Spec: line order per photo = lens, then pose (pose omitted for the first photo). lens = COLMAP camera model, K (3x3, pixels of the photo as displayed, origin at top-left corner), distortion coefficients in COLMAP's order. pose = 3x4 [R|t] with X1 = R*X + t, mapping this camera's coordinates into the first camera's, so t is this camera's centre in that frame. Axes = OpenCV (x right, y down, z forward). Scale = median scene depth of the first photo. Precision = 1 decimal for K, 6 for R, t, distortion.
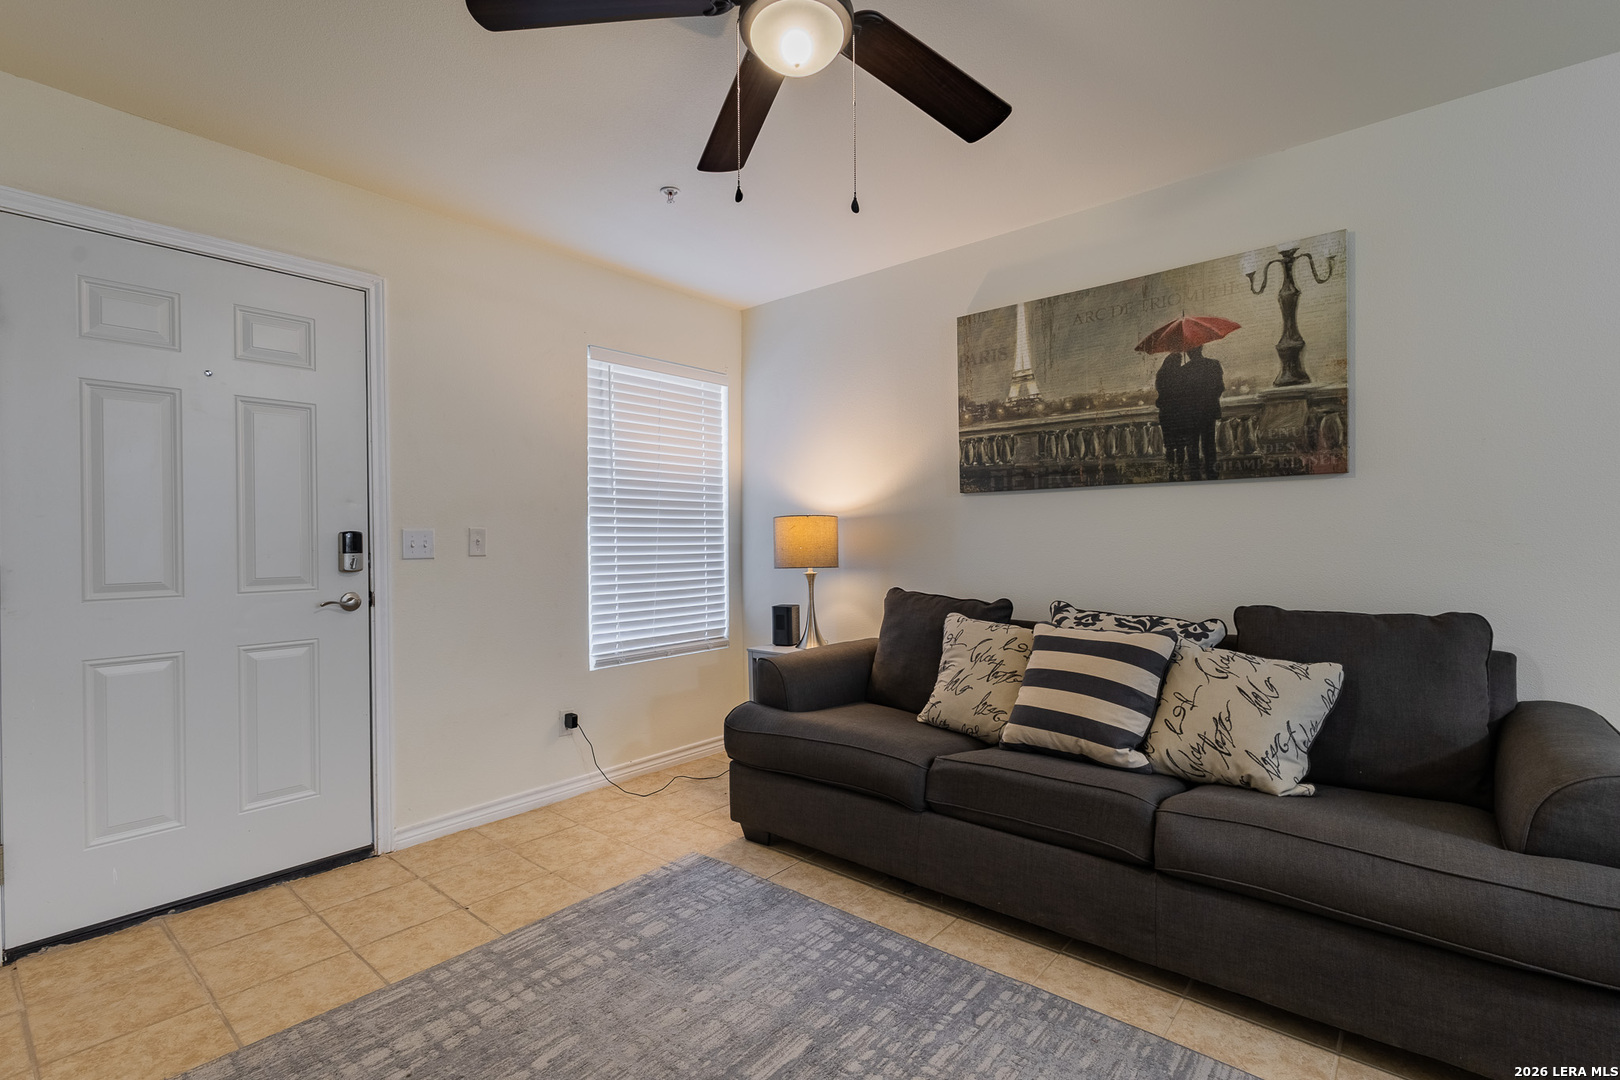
lens RADIAL K [[734.2, 0, 810.0], [0, 734.2, 540.0], [0, 0, 1]] dist [0.001658, -0.000377]
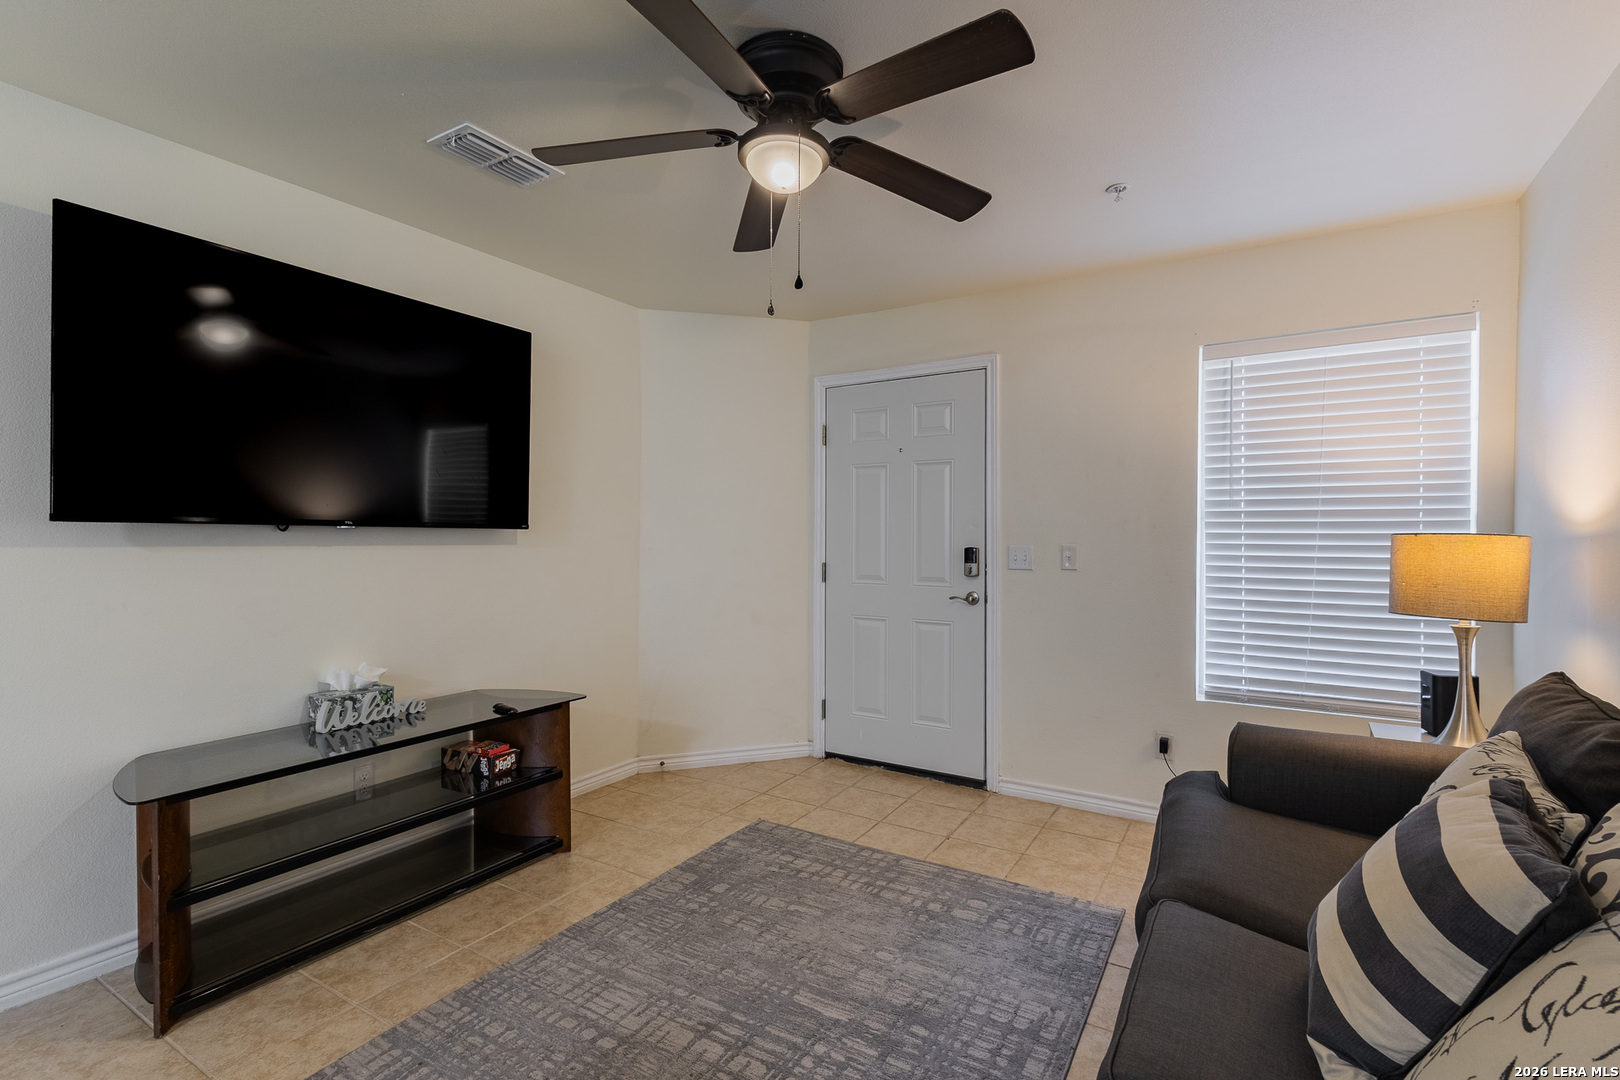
lens RADIAL K [[734.2, 0, 810.0], [0, 734.2, 540.0], [0, 0, 1]] dist [0.001658, -0.000377]
pose [[0.157289, 0.013595, -0.987459, 0.713555], [-0.006880, 0.999896, 0.012671, -0.042513], [0.987529, 0.004800, 0.157366, 0.501280]]
